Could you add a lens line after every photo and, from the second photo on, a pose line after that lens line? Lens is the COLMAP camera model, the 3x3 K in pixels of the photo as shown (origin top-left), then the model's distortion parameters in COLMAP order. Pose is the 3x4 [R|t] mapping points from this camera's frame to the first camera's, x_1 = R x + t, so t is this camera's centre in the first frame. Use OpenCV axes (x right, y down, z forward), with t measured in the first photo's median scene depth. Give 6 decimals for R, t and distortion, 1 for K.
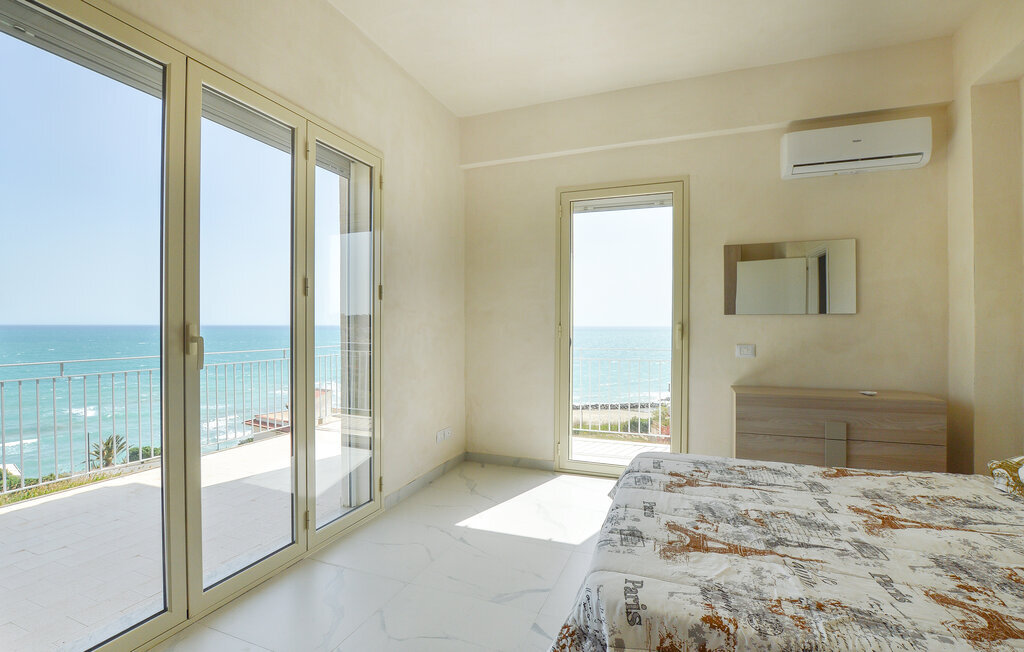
lens RADIAL K [[503.4, 0, 468.8], [0, 503.4, 328.4], [0, 0, 1]] dist [-0.039651, 0.005450]
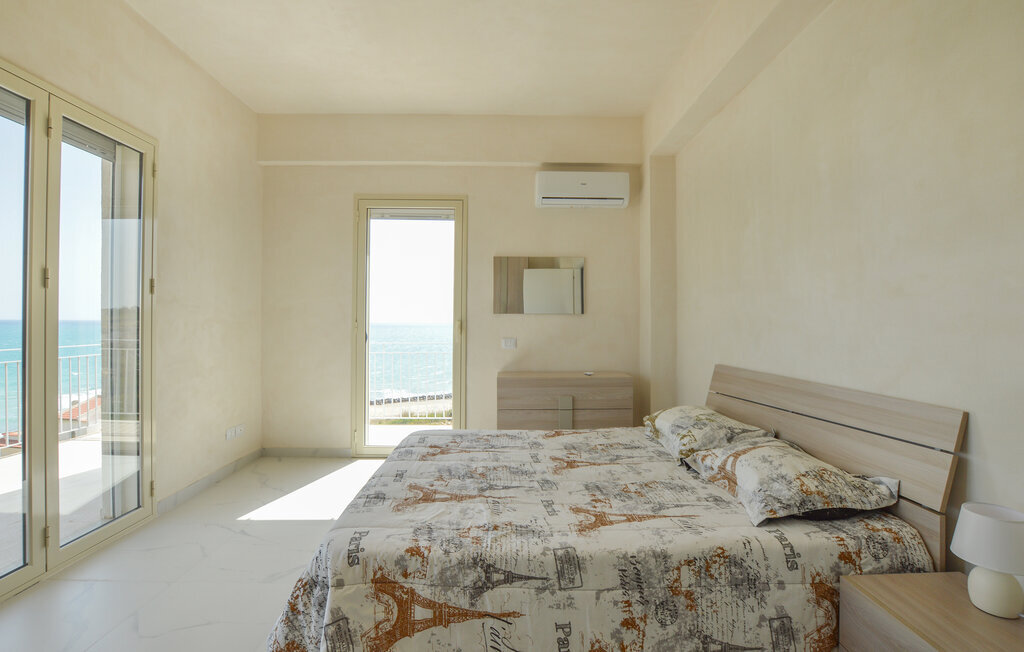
lens RADIAL K [[478.2, 0, 515.0], [0, 478.2, 322.0], [0, 0, 1]] dist [-0.038116, 0.005242]
pose [[0.907335, 0.004071, 0.420389, 0.083774], [-0.001812, 0.999982, -0.005773, -0.000492], [-0.420405, 0.004476, 0.907326, -0.098153]]
